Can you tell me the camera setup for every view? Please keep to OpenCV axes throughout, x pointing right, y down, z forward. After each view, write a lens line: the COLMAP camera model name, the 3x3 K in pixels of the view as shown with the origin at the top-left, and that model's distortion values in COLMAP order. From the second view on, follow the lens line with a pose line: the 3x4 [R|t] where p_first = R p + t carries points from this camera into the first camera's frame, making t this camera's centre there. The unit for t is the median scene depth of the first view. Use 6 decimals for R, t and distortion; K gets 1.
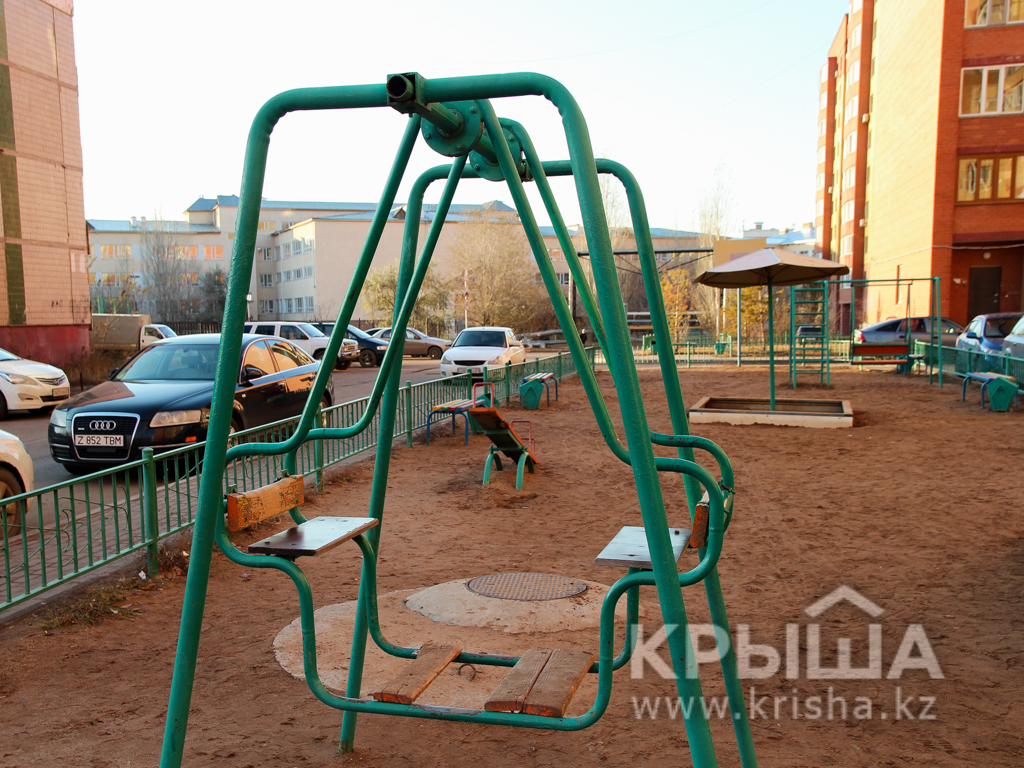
lens RADIAL K [[956.5, 0, 512.0], [0, 956.5, 384.0], [0, 0, 1]] dist [0.006122, 0.007288]
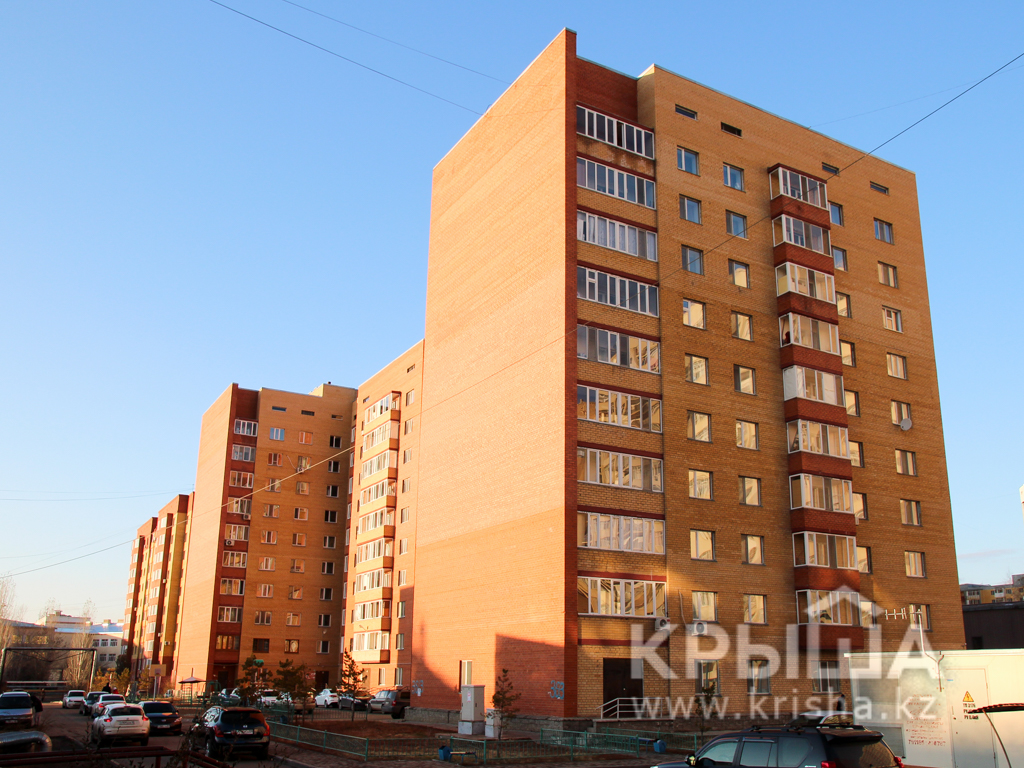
lens RADIAL K [[916.7, 0, 512.0], [0, 916.7, 384.0], [0, 0, 1]] dist [-0.067268, 0.010582]
pose [[0.715158, 0.212564, 0.665857, -0.948243], [0.055786, 0.932238, -0.357519, 0.104926], [-0.696733, 0.292828, 0.654840, -1.771505]]
